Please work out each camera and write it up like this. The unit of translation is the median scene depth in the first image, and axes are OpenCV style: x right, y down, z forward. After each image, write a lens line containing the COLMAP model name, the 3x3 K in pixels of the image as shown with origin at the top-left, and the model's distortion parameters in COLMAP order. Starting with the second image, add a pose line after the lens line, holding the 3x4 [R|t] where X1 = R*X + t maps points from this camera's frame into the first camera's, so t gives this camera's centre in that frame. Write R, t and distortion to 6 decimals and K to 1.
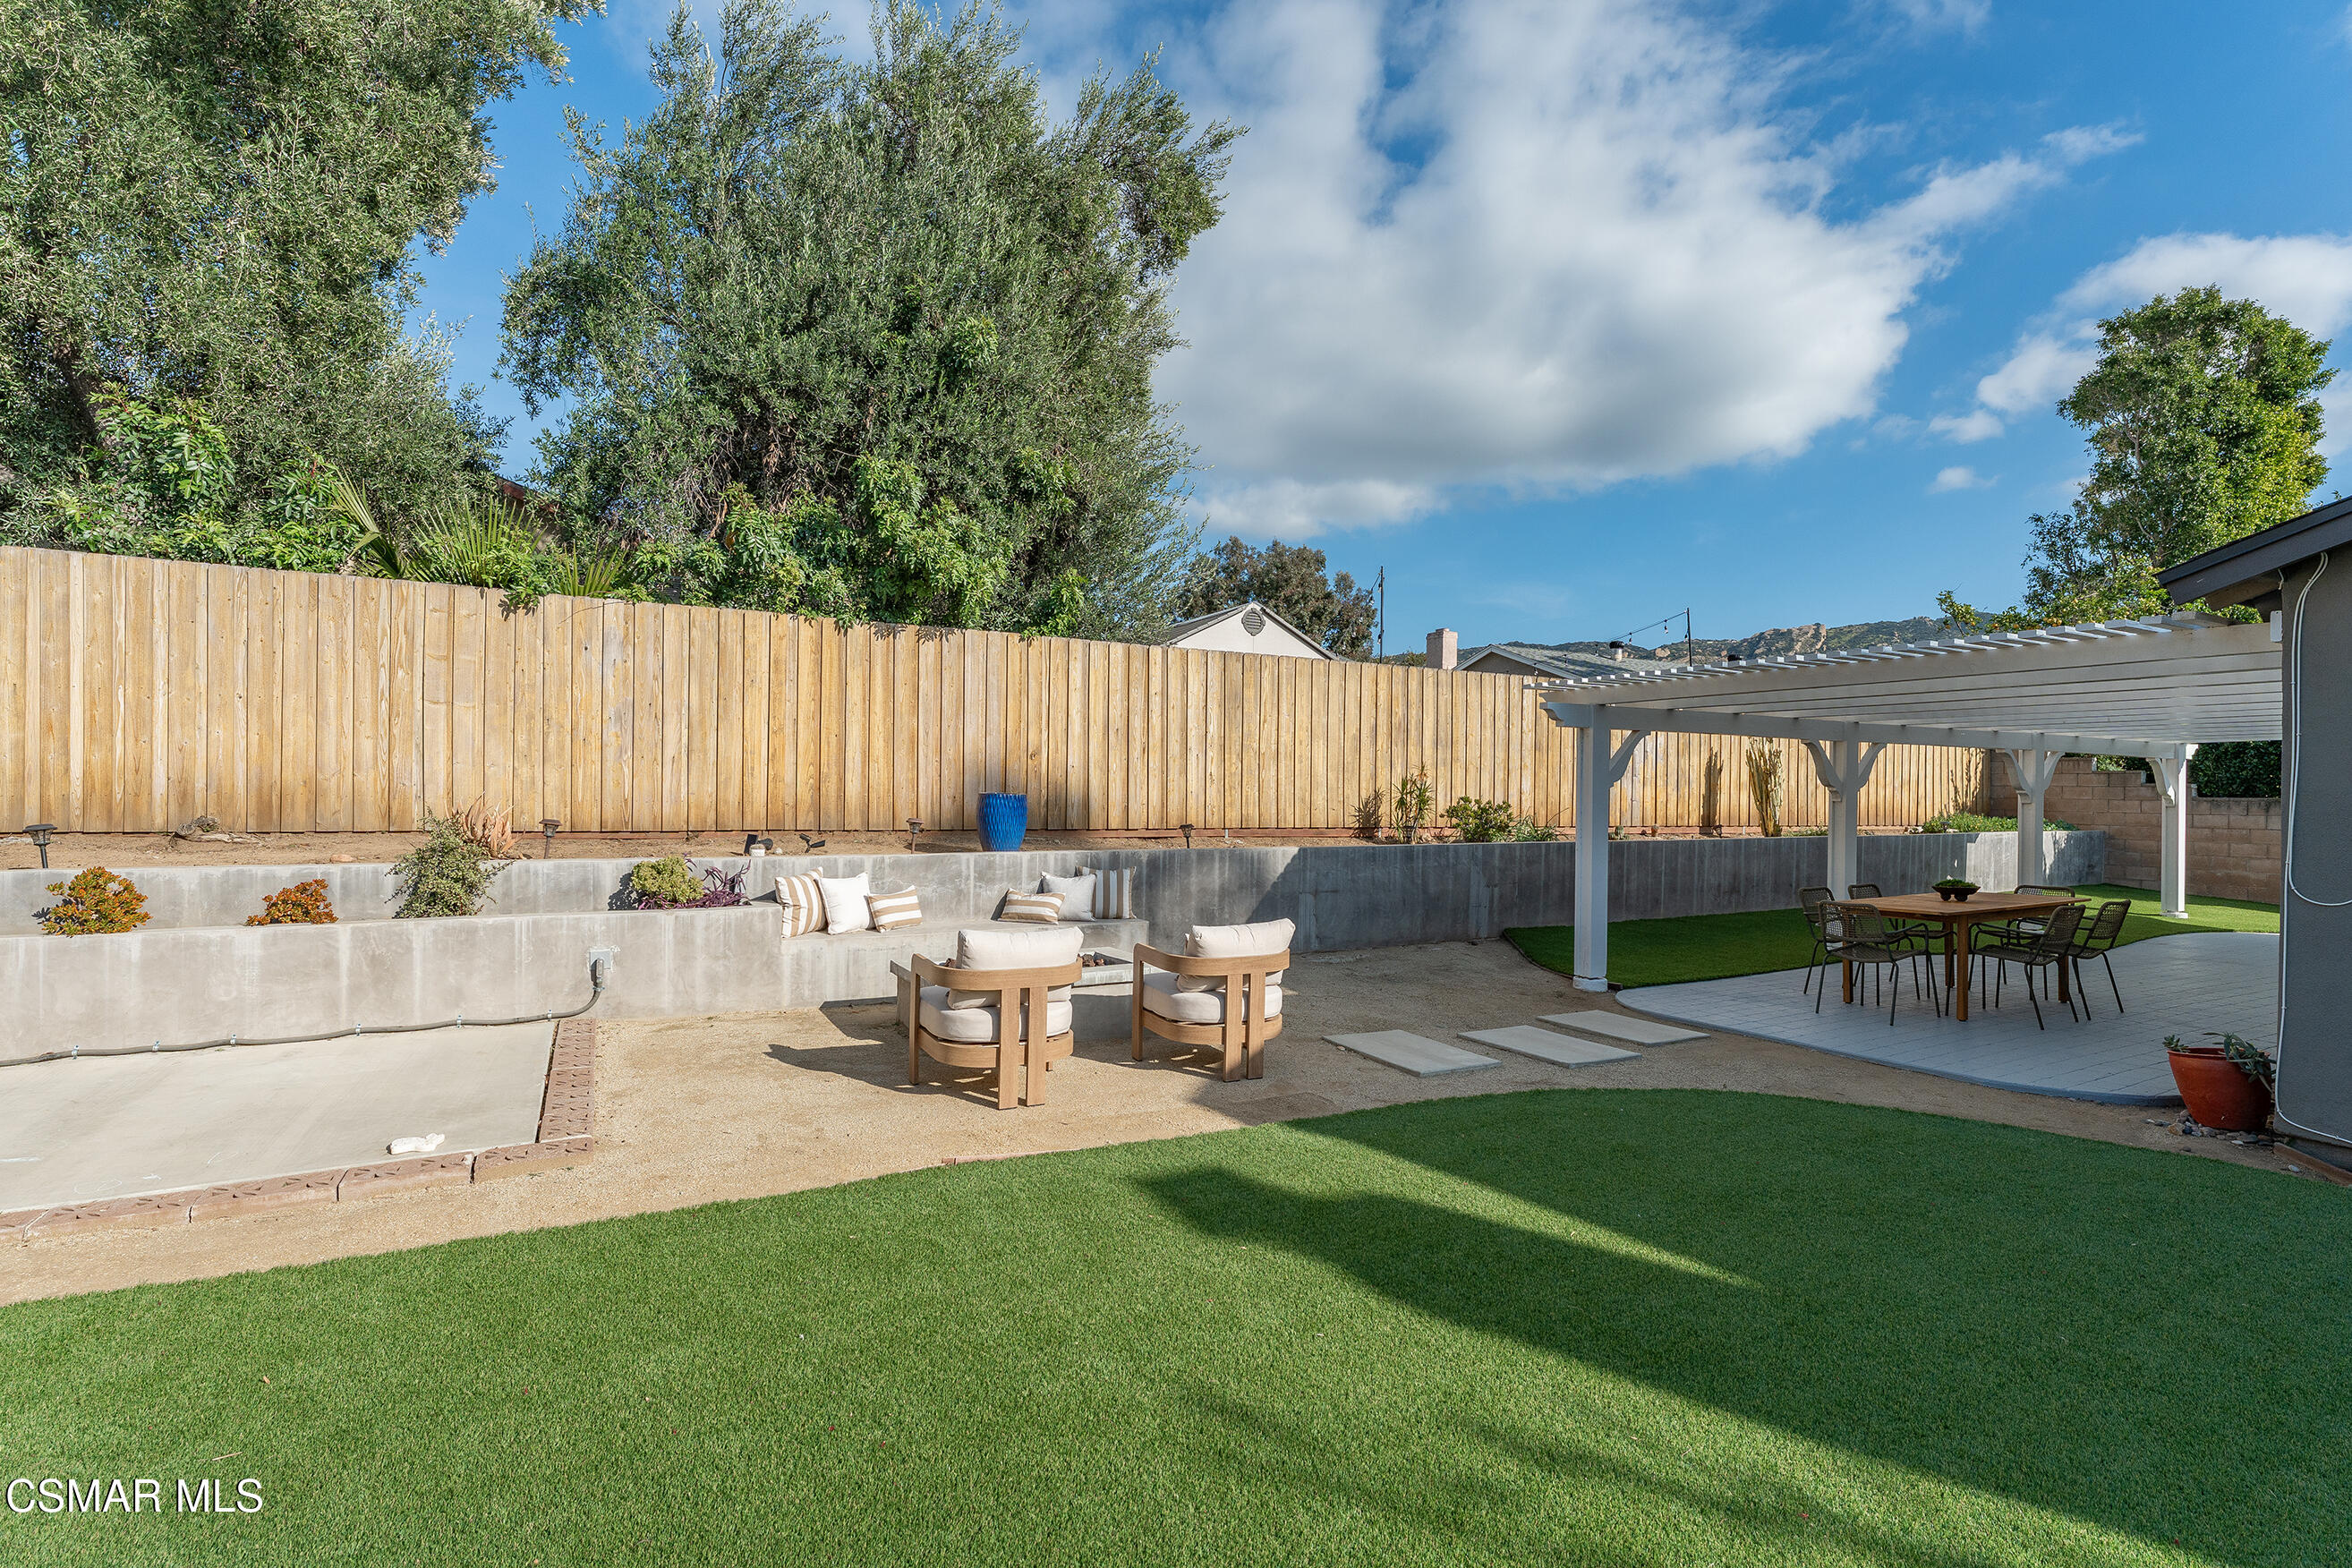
lens RADIAL K [[1100.8, 0, 1181.3], [0, 1100.8, 792.9], [0, 0, 1]] dist [0.000402, -0.000050]
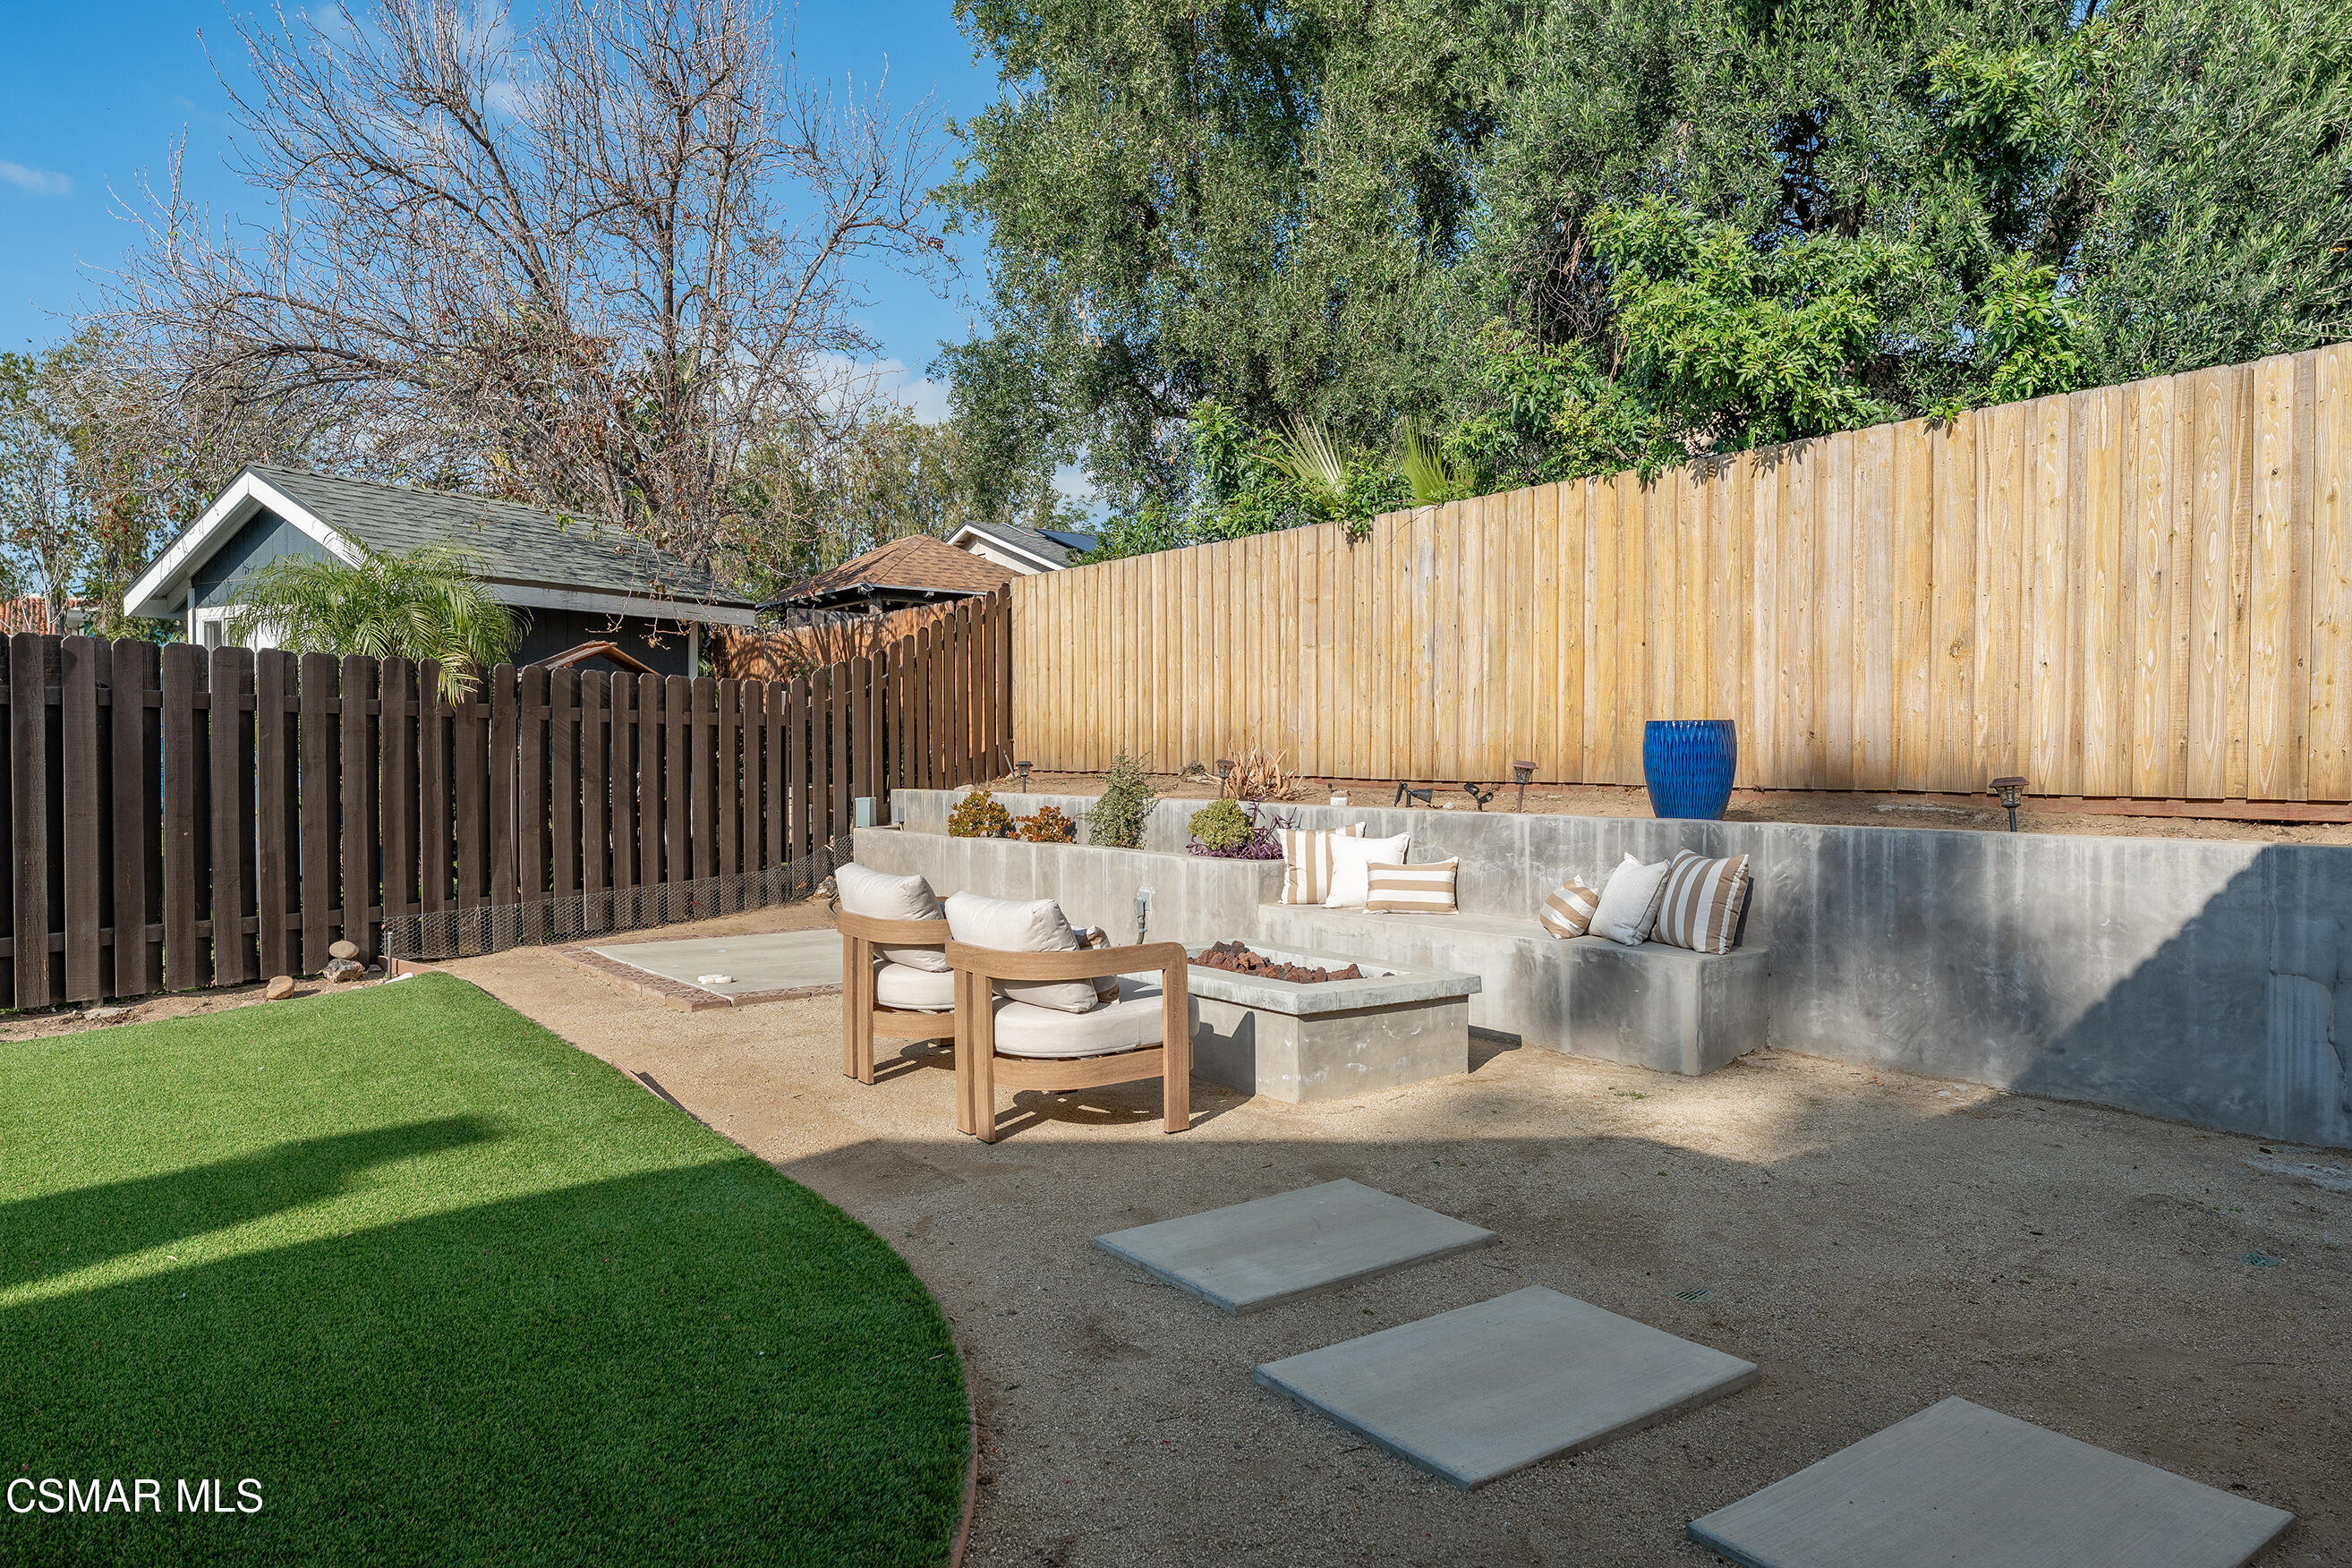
lens RADIAL K [[1519.1, 0, 1178.9], [0, 1519.1, 793.5], [0, 0, 1]] dist [0.000689, 0.003675]
pose [[0.139186, 0.011333, -0.990201, 0.565503], [-0.006610, 0.999923, 0.010515, 0.031011], [0.990244, 0.005082, 0.139250, 0.598382]]
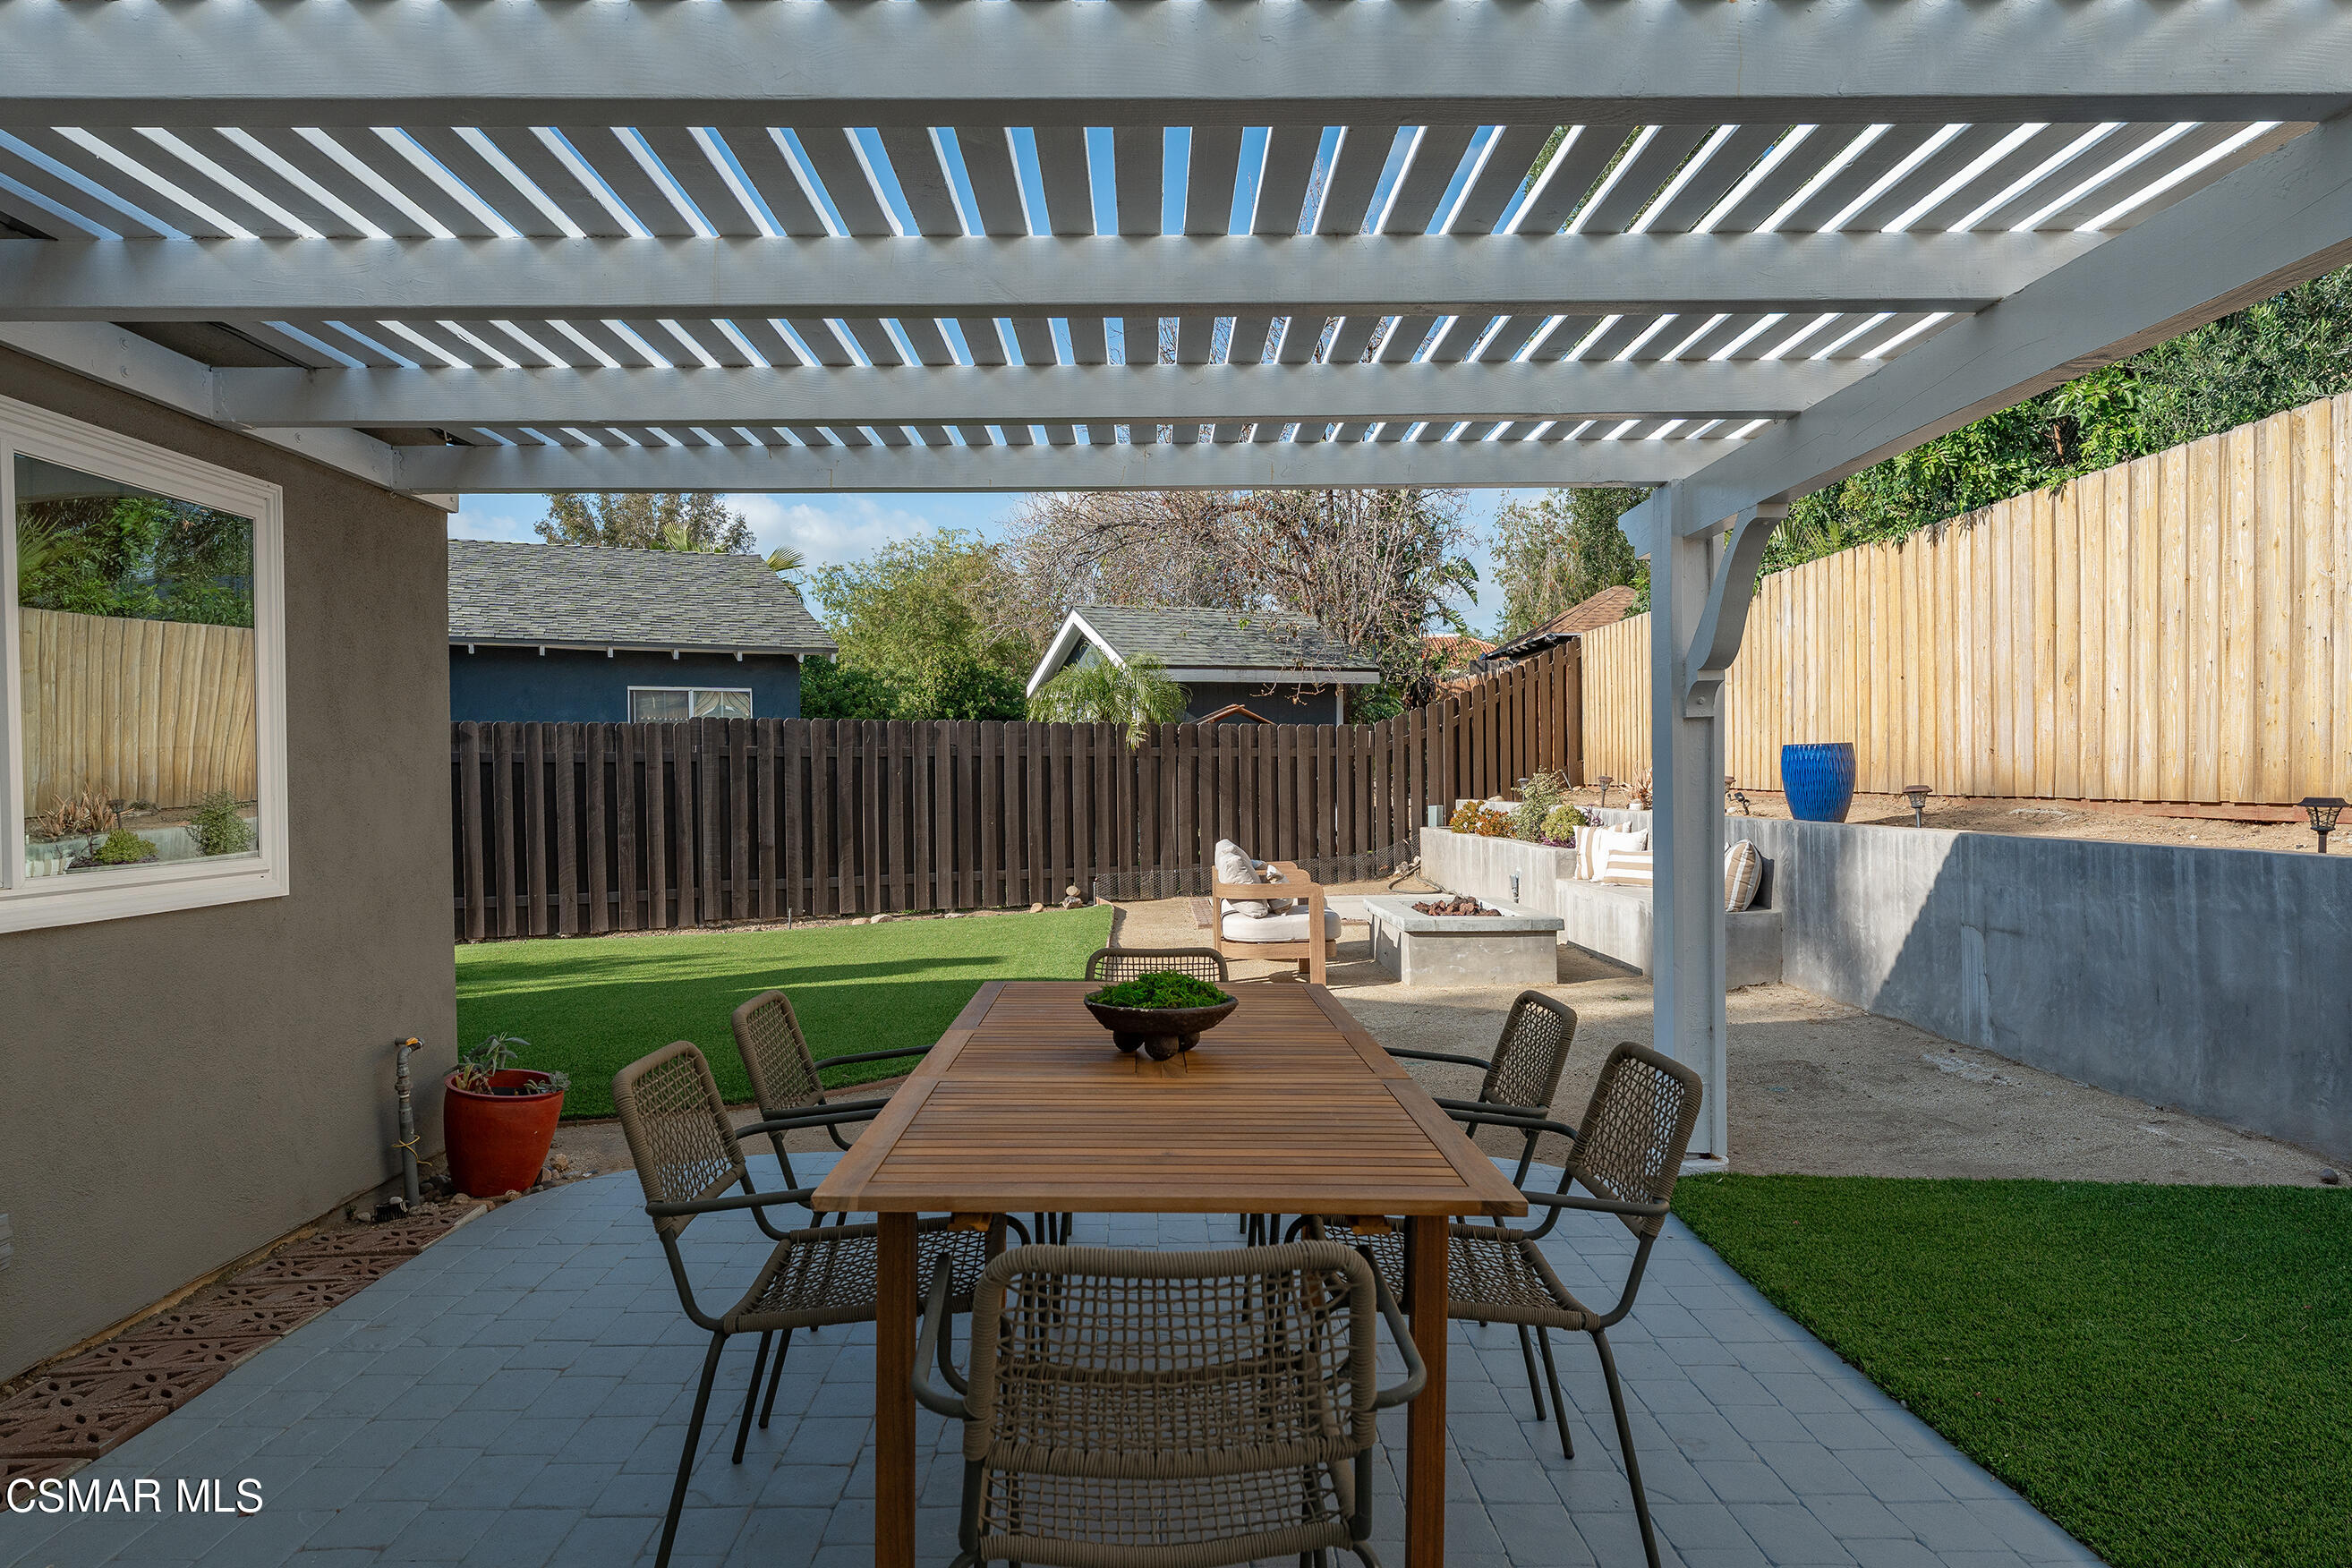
lens RADIAL K [[1412.4, 0, 1174.0], [0, 1412.4, 794.2], [0, 0, 1]] dist [0.000984, 0.000150]
pose [[-0.457193, 0.002757, -0.889363, 0.868310], [-0.000349, 0.999995, 0.003279, 0.030970], [0.889367, 0.001809, -0.457190, 1.007162]]
